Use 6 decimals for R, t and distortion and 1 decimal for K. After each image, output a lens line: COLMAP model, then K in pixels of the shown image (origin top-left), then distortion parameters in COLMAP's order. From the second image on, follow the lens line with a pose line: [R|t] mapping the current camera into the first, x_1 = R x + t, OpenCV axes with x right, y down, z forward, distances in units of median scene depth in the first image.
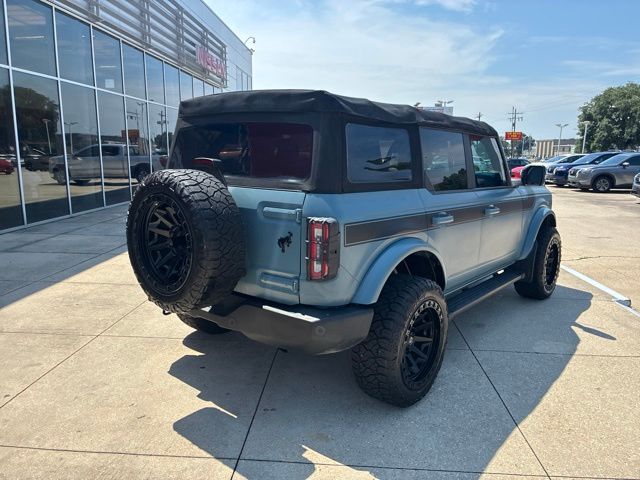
lens RADIAL K [[489.4, 0, 320.0], [0, 489.4, 240.0], [0, 0, 1]] dist [0.012484, 0.002726]
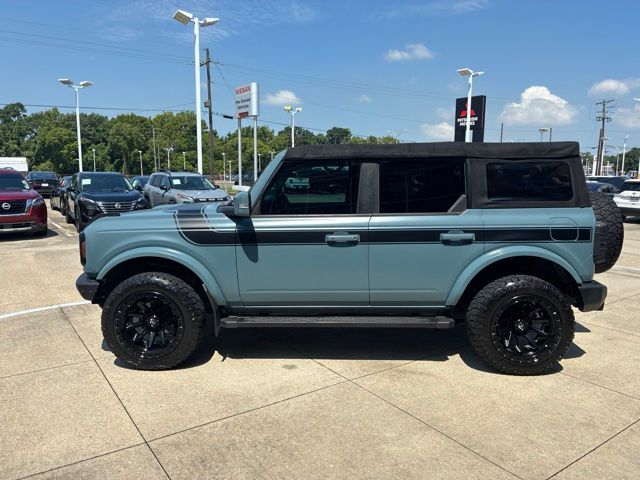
lens RADIAL K [[481.3, 0, 318.0], [0, 481.3, 240.1], [0, 0, 1]] dist [0.059029, -0.081536]
pose [[-0.621708, -0.132818, 0.771906, -0.889613], [0.120332, 0.957621, 0.261692, -0.470693], [-0.773951, 0.255581, -0.579378, 2.398223]]
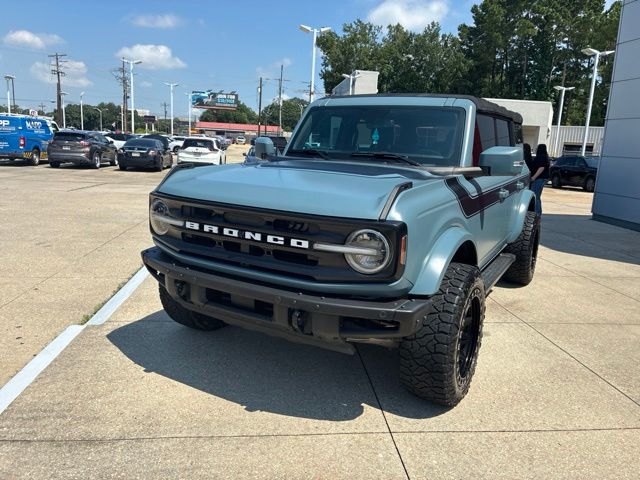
lens RADIAL K [[481.3, 0, 318.0], [0, 481.3, 240.1], [0, 0, 1]] dist [0.059029, -0.081536]
pose [[-0.986376, -0.029477, -0.161843, 0.689650], [-0.087626, 0.926775, 0.365253, -0.450356], [0.139225, 0.374459, -0.916732, 2.764290]]
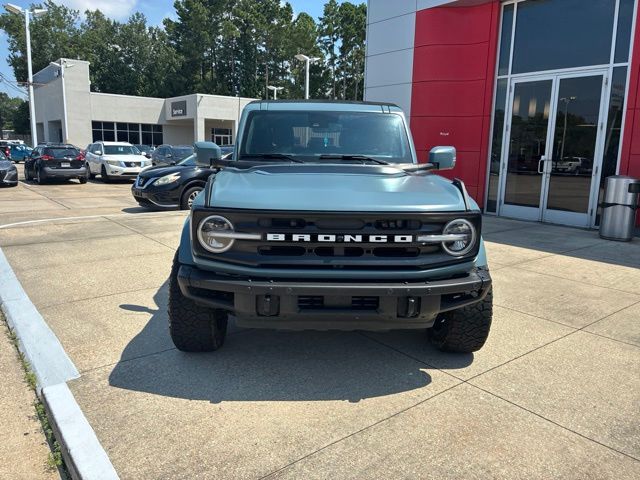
lens RADIAL K [[481.3, 0, 318.0], [0, 481.3, 240.1], [0, 0, 1]] dist [0.059029, -0.081536]
pose [[-0.749927, 0.094512, -0.654735, 1.257363], [-0.149801, 0.939768, 0.307238, -0.406318], [0.644337, 0.328485, -0.690600, 2.569525]]
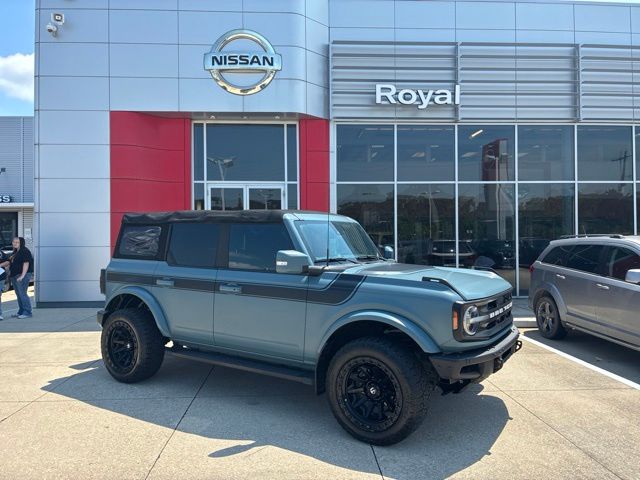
lens RADIAL K [[481.3, 0, 318.0], [0, 481.3, 240.1], [0, 0, 1]] dist [0.059029, -0.081536]
pose [[0.112873, -0.011684, -0.993541, 1.920236], [-0.172917, 0.984441, -0.031221, -0.219480], [0.978447, 0.175324, 0.109097, 1.362515]]
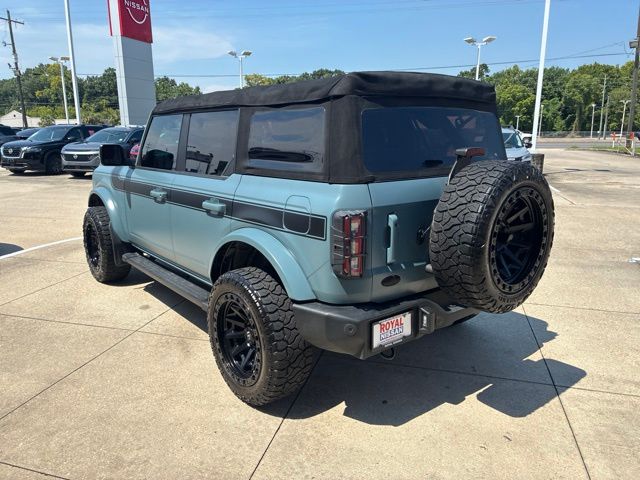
lens RADIAL K [[481.3, 0, 318.0], [0, 481.3, 240.1], [0, 0, 1]] dist [0.059029, -0.081536]
pose [[0.204915, -0.241369, 0.948552, -1.084248], [0.179011, 0.962013, 0.206122, -0.215571], [-0.962271, 0.127564, 0.240338, 0.971353]]
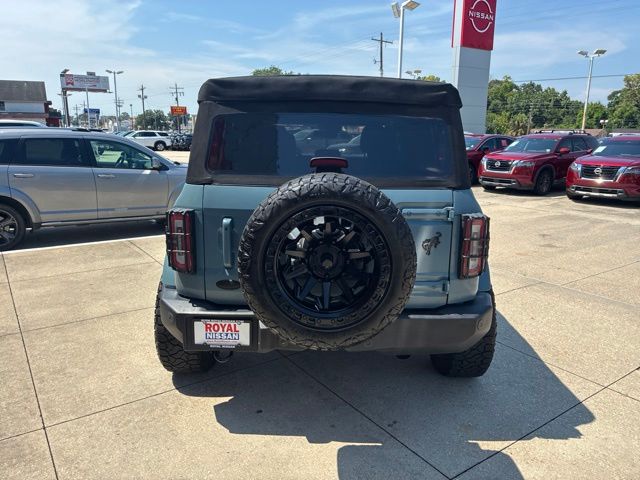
lens RADIAL K [[486.8, 0, 324.0], [0, 486.8, 235.6], [0, 0, 1]] dist [0.013377, 0.000354]
pose [[0.779513, -0.138498, 0.610882, -0.676457], [0.111240, 0.990356, 0.082584, -0.093674], [-0.616429, 0.003579, 0.787403, 0.325383]]
